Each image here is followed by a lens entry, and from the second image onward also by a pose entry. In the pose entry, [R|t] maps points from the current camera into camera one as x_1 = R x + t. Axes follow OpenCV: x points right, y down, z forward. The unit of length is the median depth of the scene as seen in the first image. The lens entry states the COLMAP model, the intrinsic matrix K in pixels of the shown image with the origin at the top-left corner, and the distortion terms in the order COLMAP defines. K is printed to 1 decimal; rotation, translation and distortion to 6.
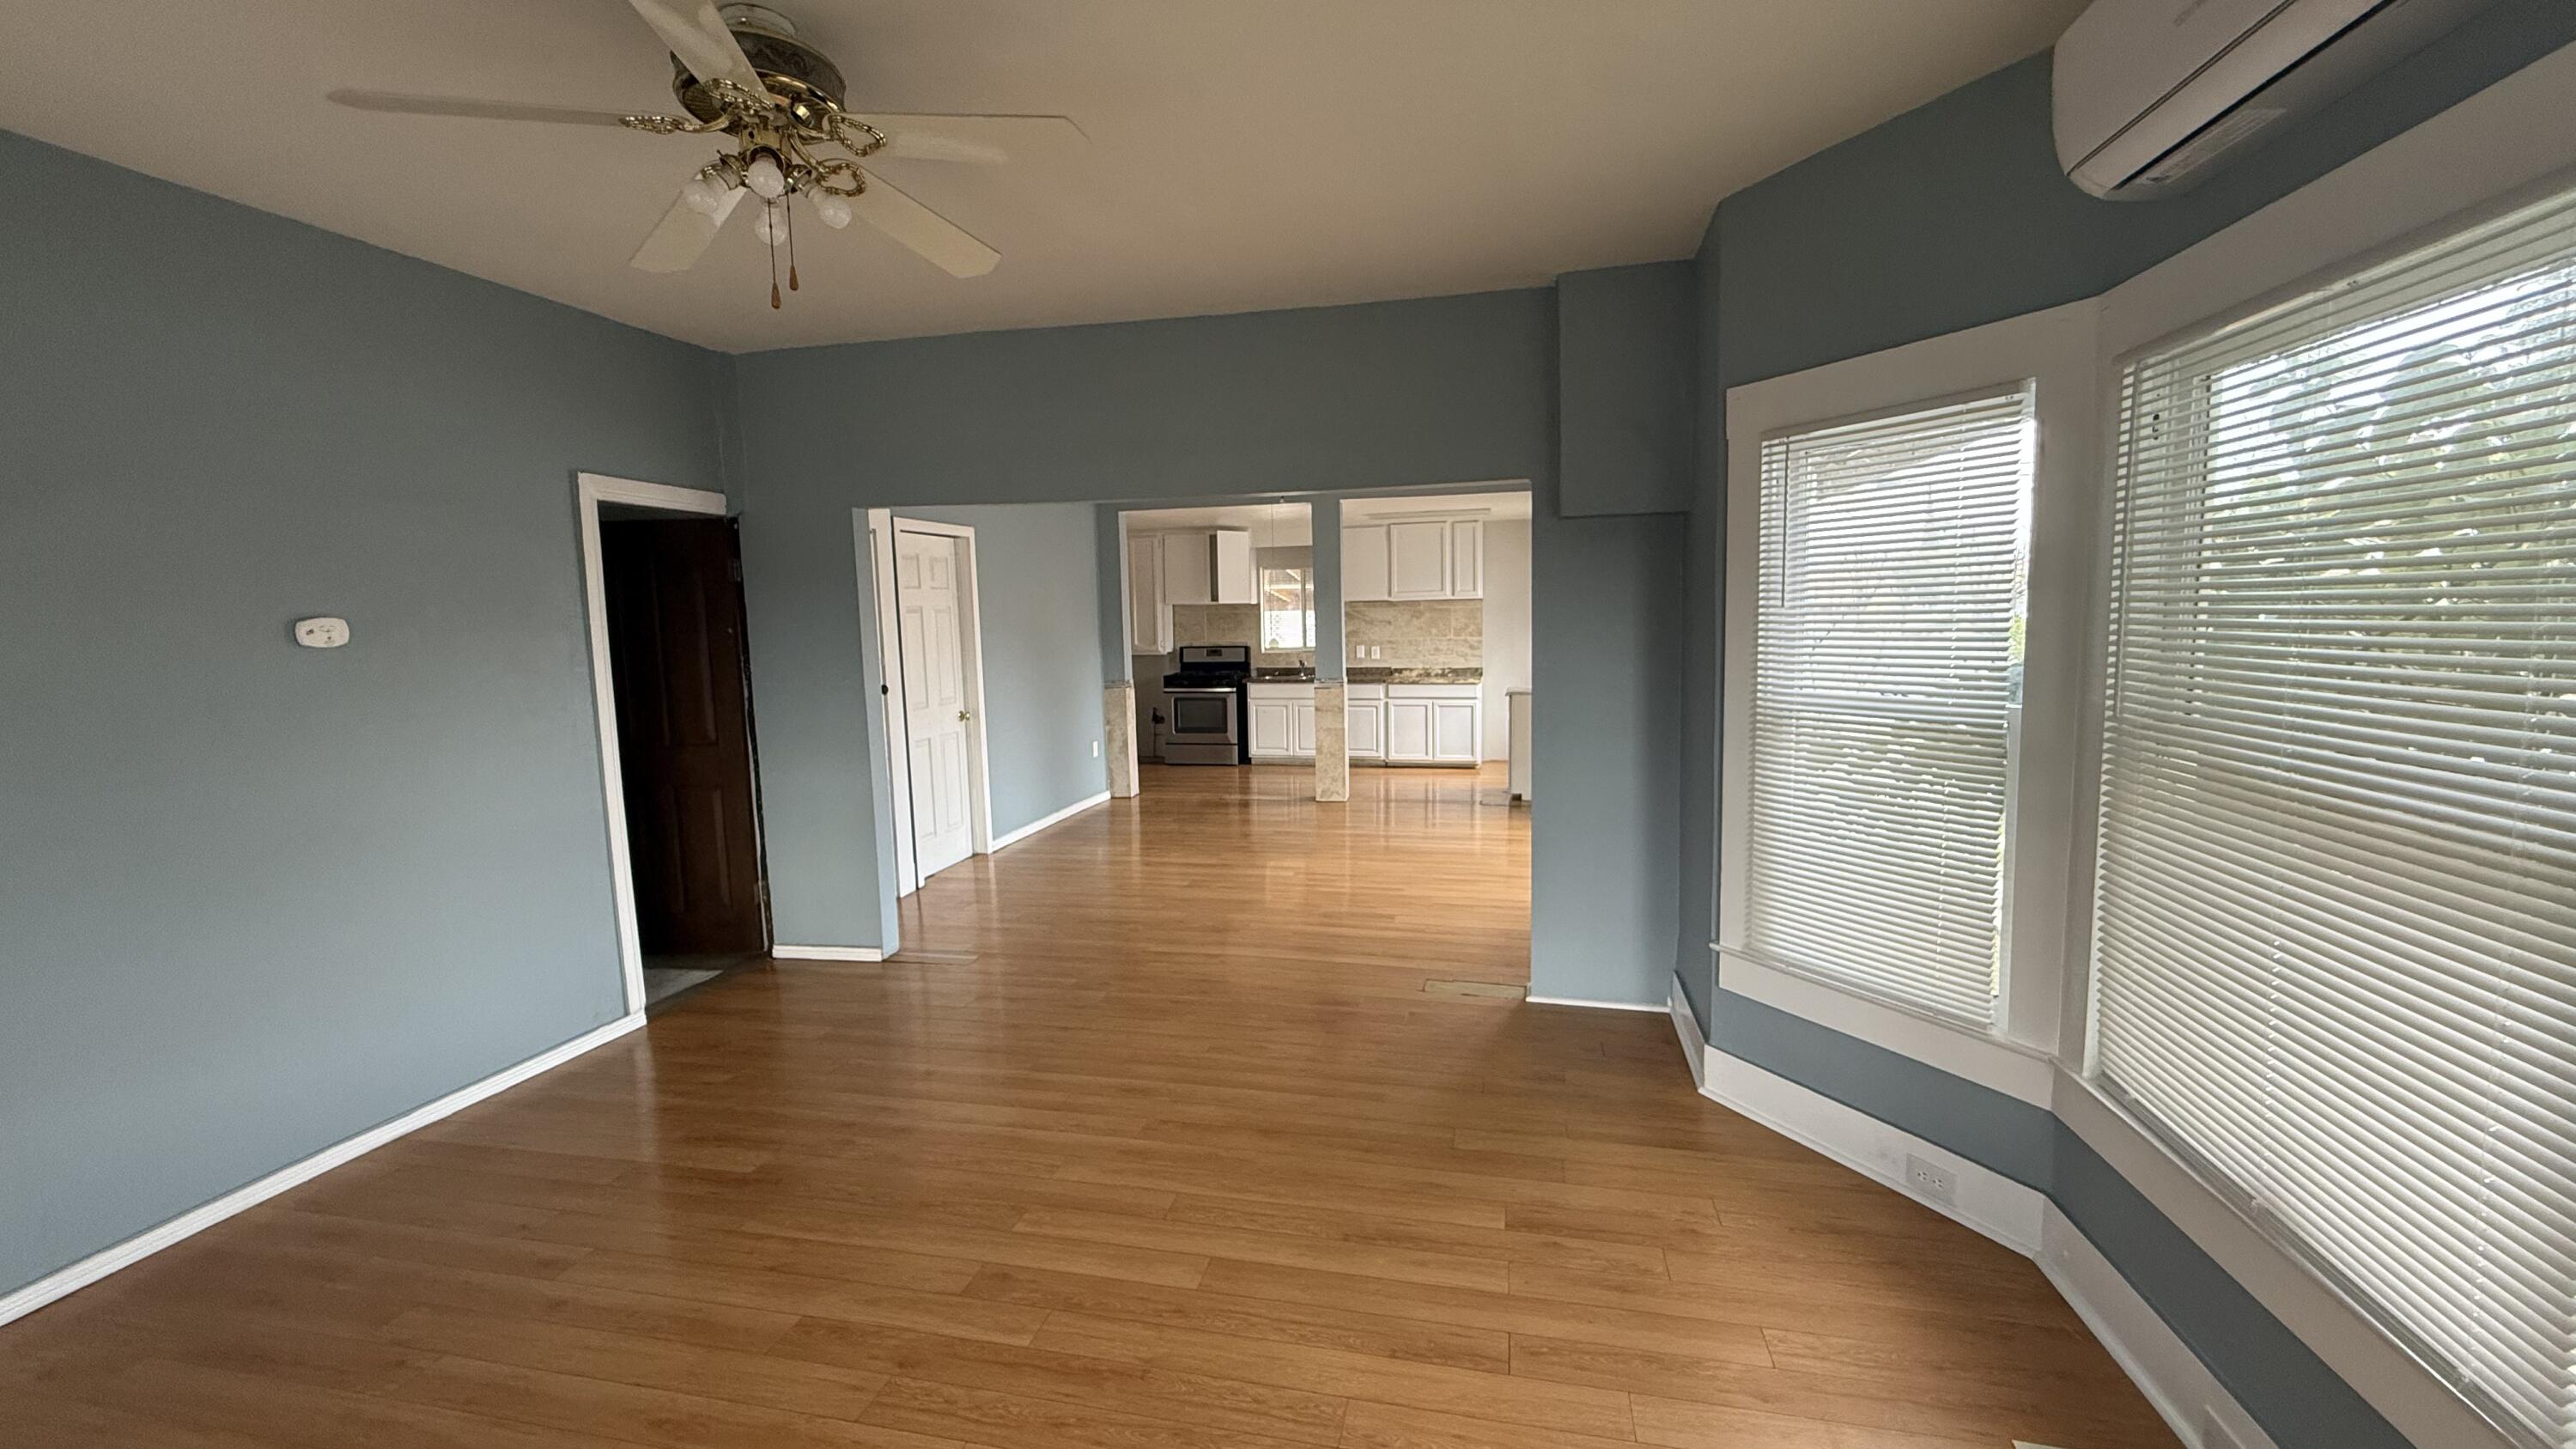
lens RADIAL K [[1028.4, 0, 1284.2], [0, 1028.4, 724.8], [0, 0, 1]] dist [0.000068, 0.000303]
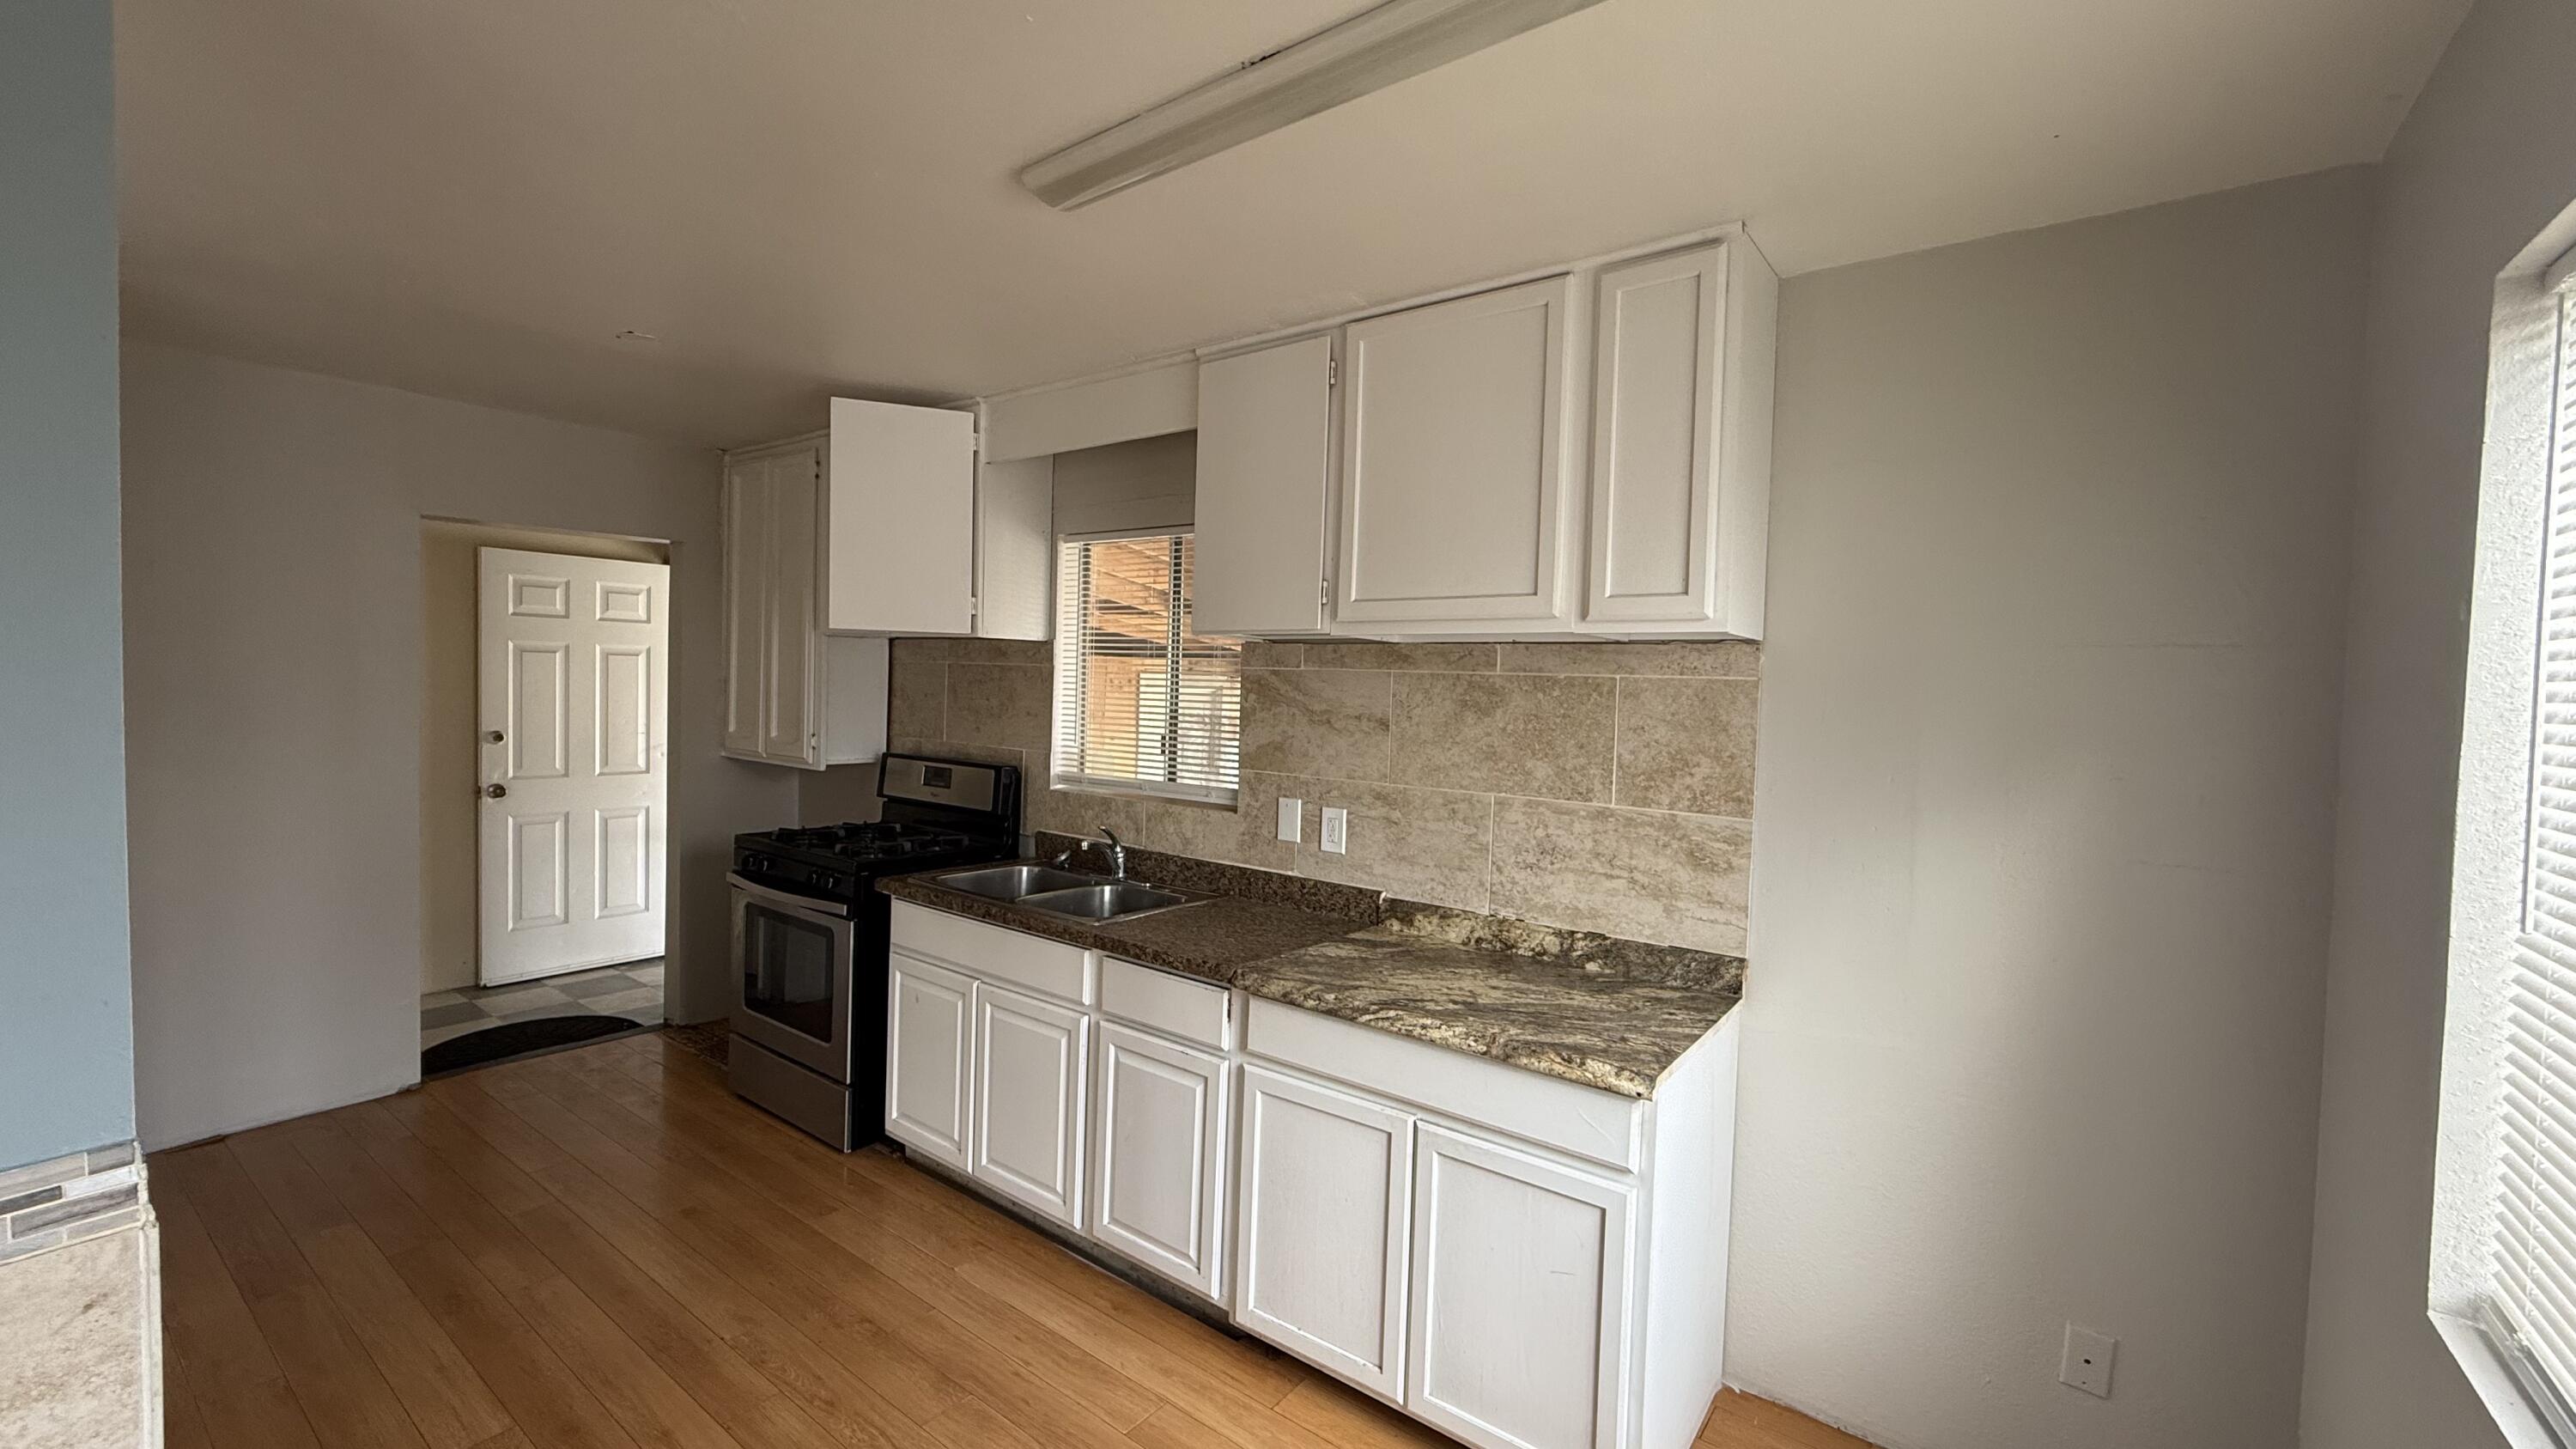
lens RADIAL K [[1023.5, 0, 1288.0], [0, 1023.5, 724.5], [0, 0, 1]] dist [-0.034267, 0.000083]
pose [[0.911131, 0.064836, -0.406984, 0.187883], [-0.090952, 0.994832, -0.045134, -0.085546], [0.401955, 0.078139, 0.912319, 0.753348]]
